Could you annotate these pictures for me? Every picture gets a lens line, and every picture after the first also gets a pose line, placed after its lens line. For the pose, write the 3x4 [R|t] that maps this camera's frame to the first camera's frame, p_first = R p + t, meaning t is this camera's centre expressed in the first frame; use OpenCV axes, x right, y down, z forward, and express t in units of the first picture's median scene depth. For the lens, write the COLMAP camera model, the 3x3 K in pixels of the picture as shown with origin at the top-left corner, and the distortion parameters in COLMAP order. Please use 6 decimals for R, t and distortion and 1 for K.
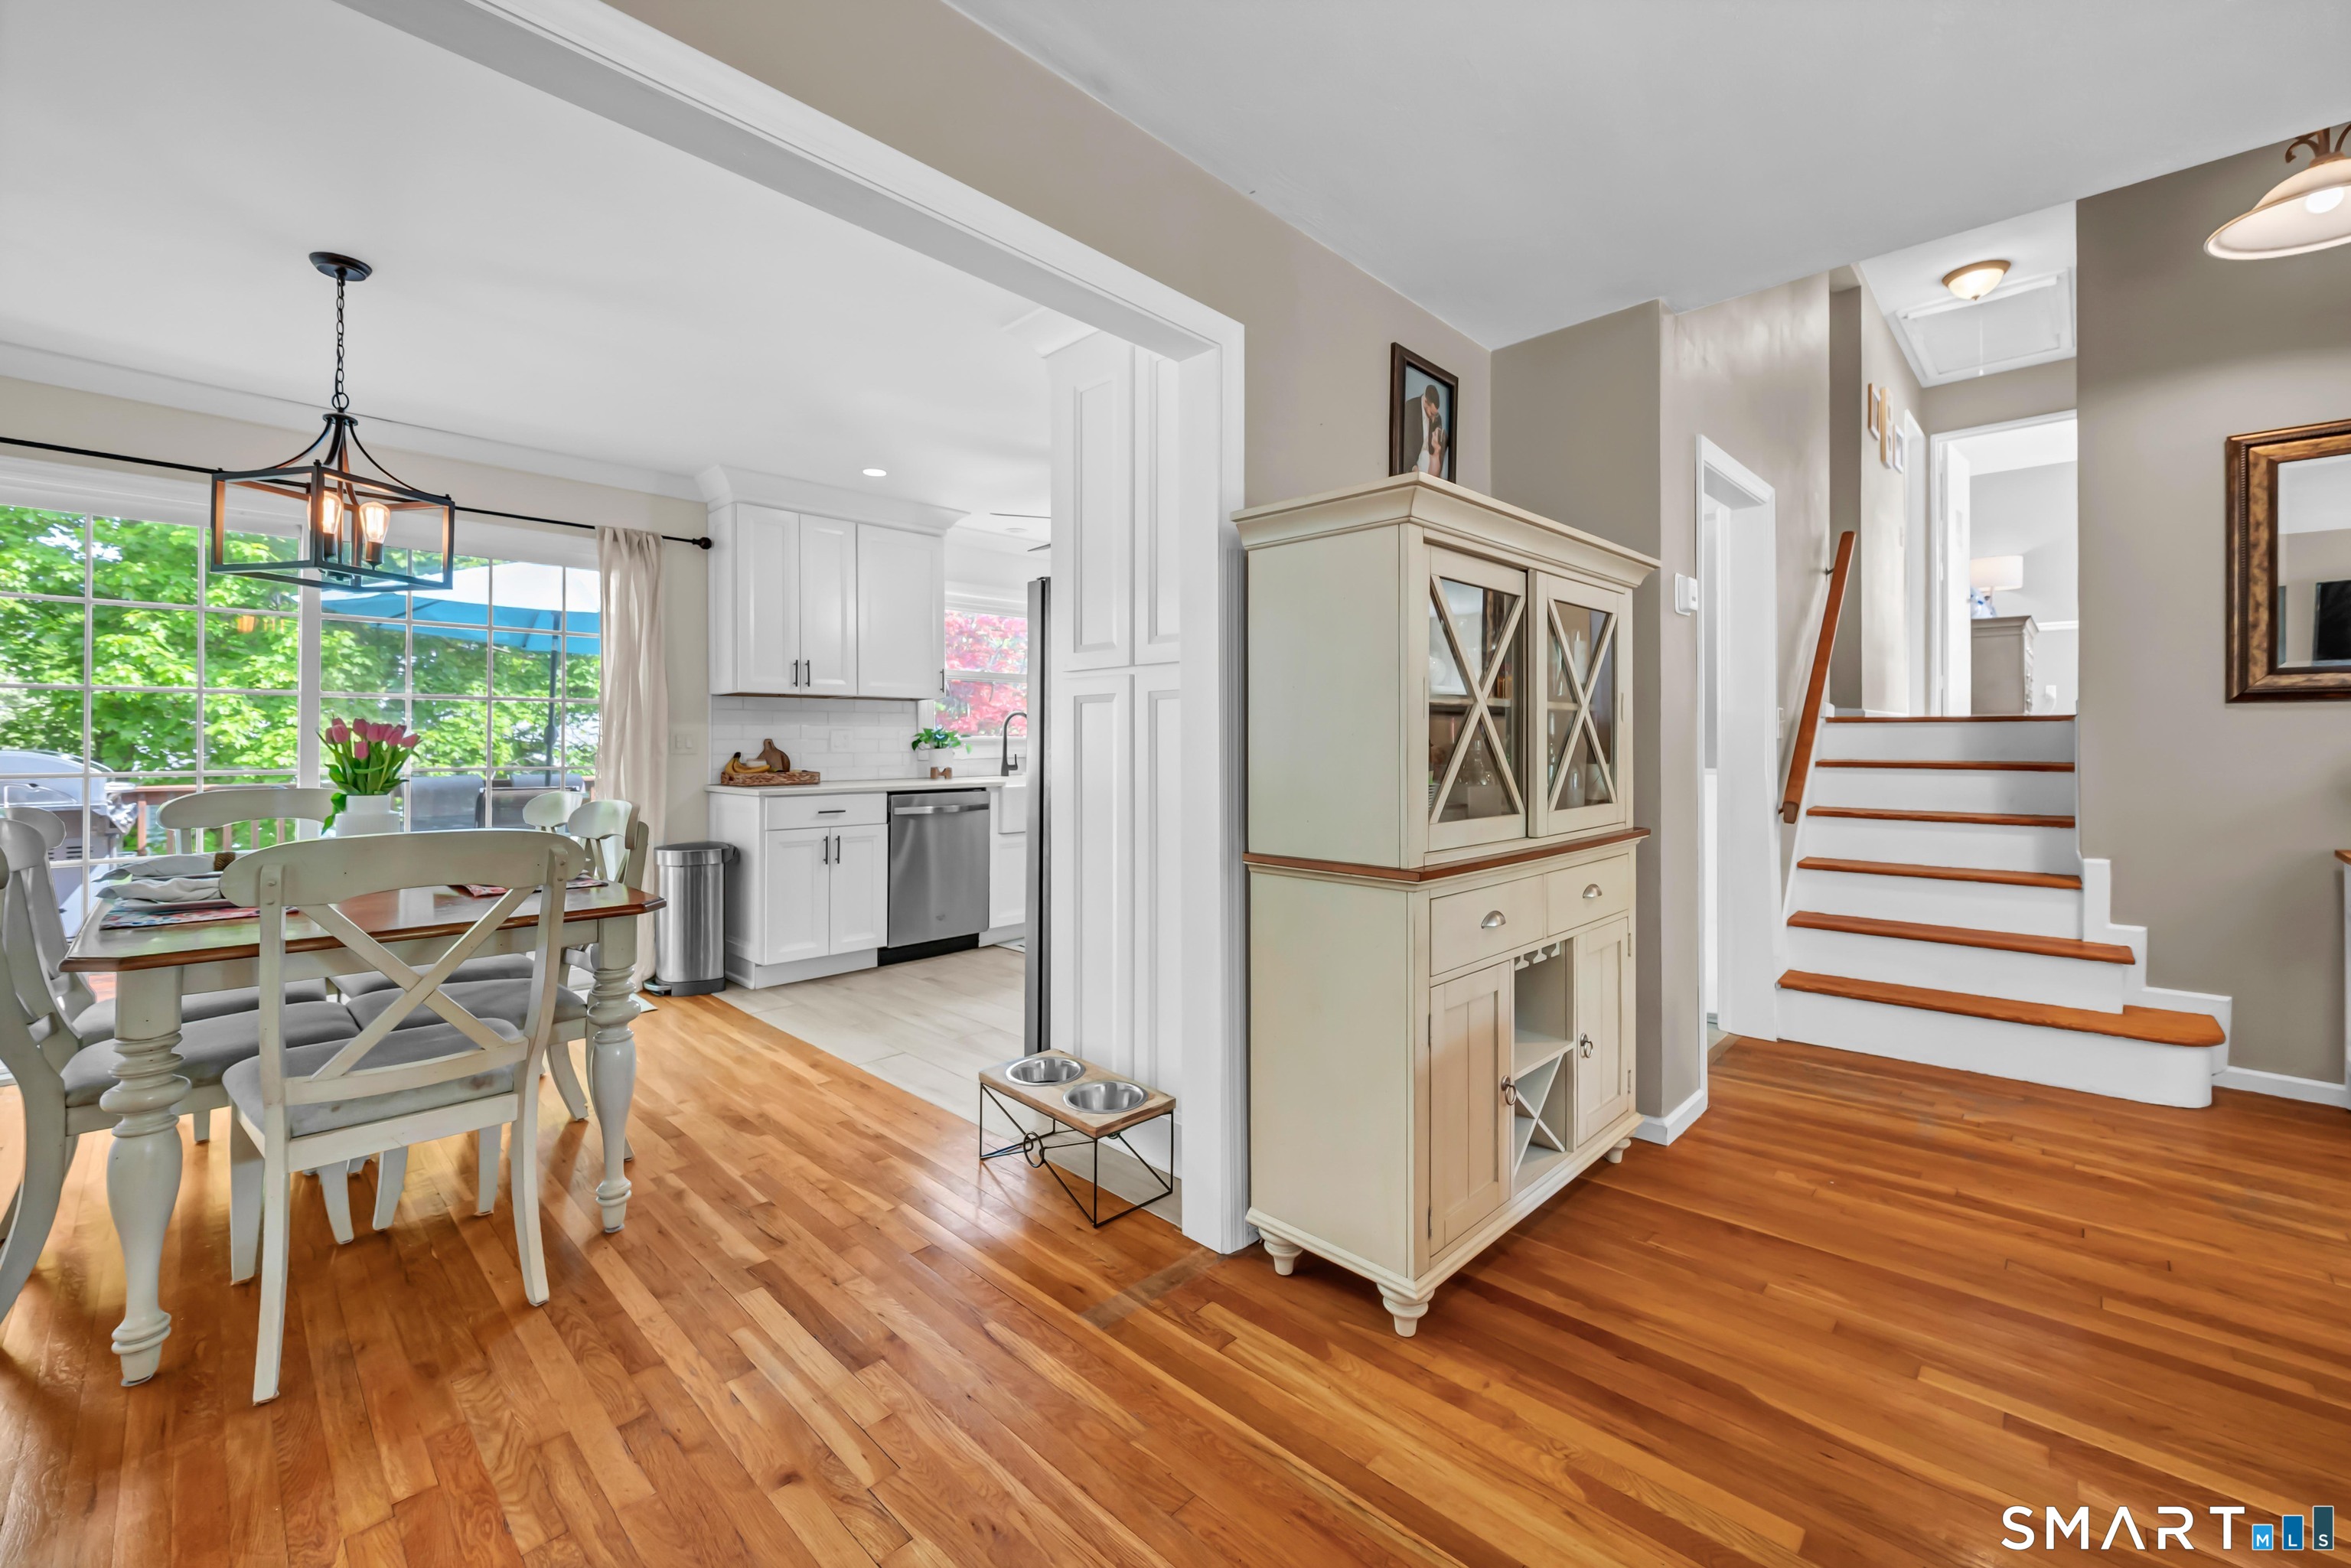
lens RADIAL K [[961.1, 0, 1178.5], [0, 961.1, 734.0], [0, 0, 1]] dist [-0.001202, 0.000091]
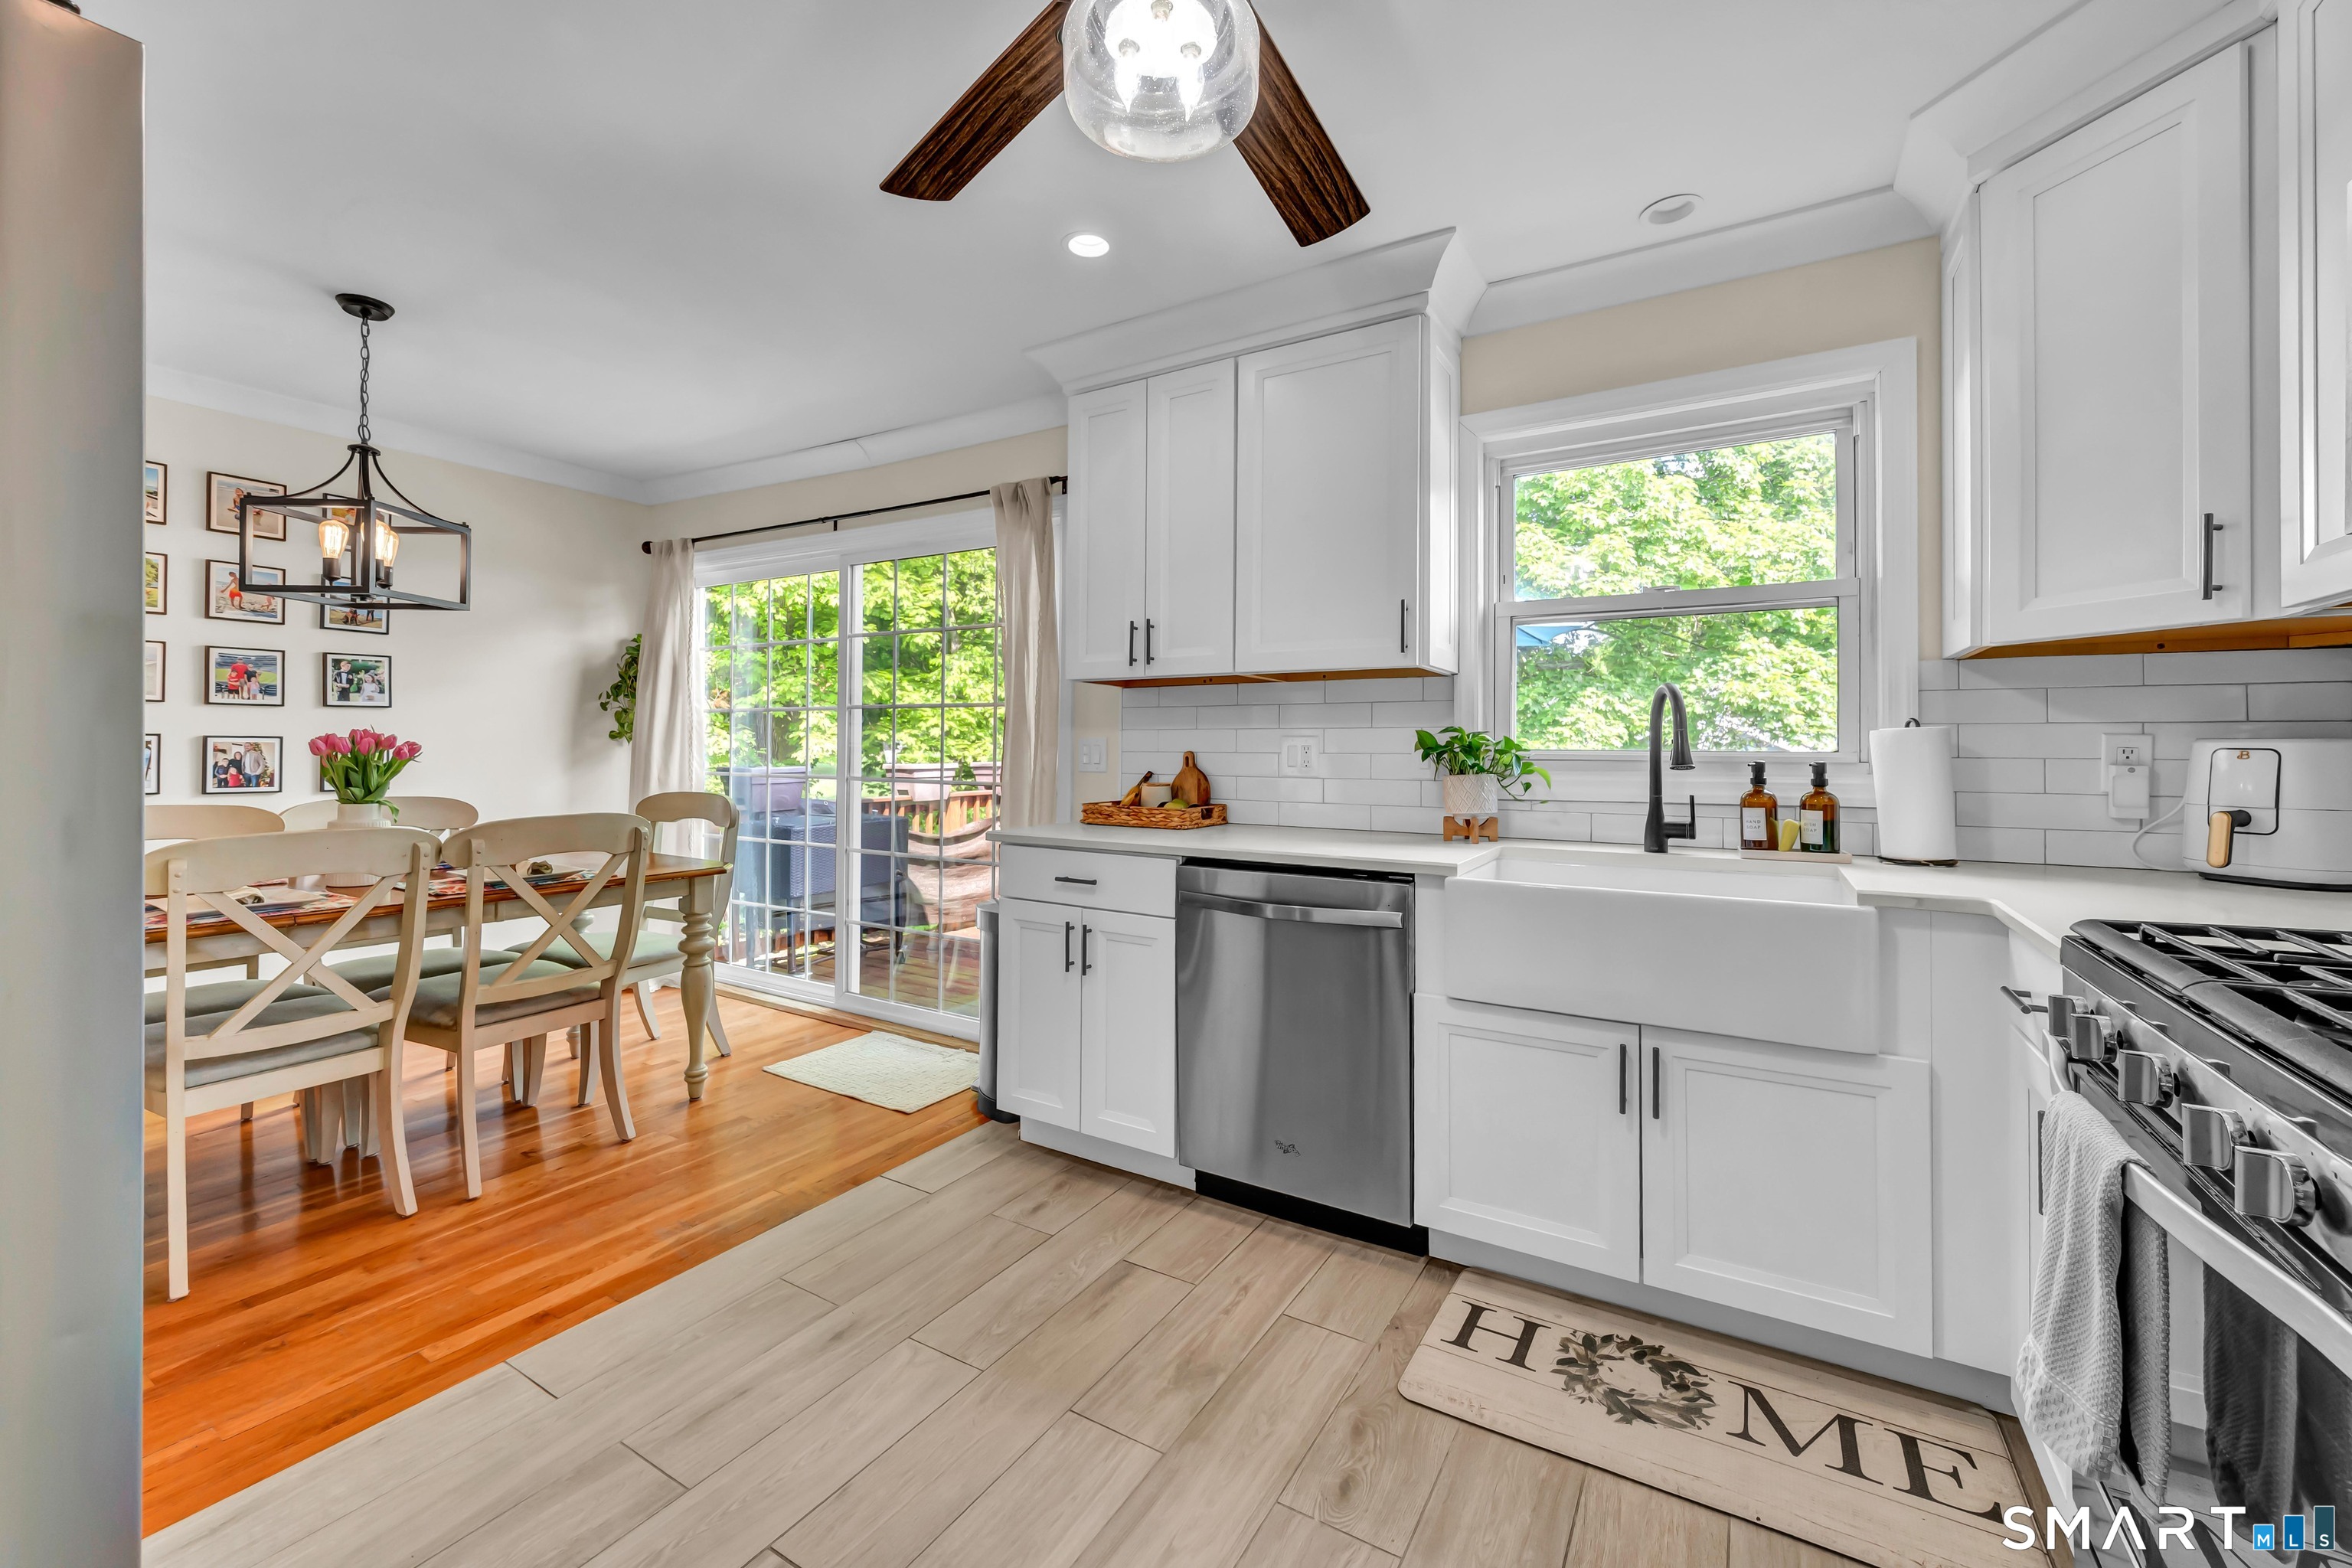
lens RADIAL K [[948.3, 0, 1174.6], [0, 948.3, 739.1], [0, 0, 1]] dist [-0.000733, -0.000267]
pose [[0.218193, -0.004349, -0.975896, 0.189522], [0.001276, 0.999990, -0.004171, -0.000448], [0.975905, -0.000335, 0.218196, 0.892120]]
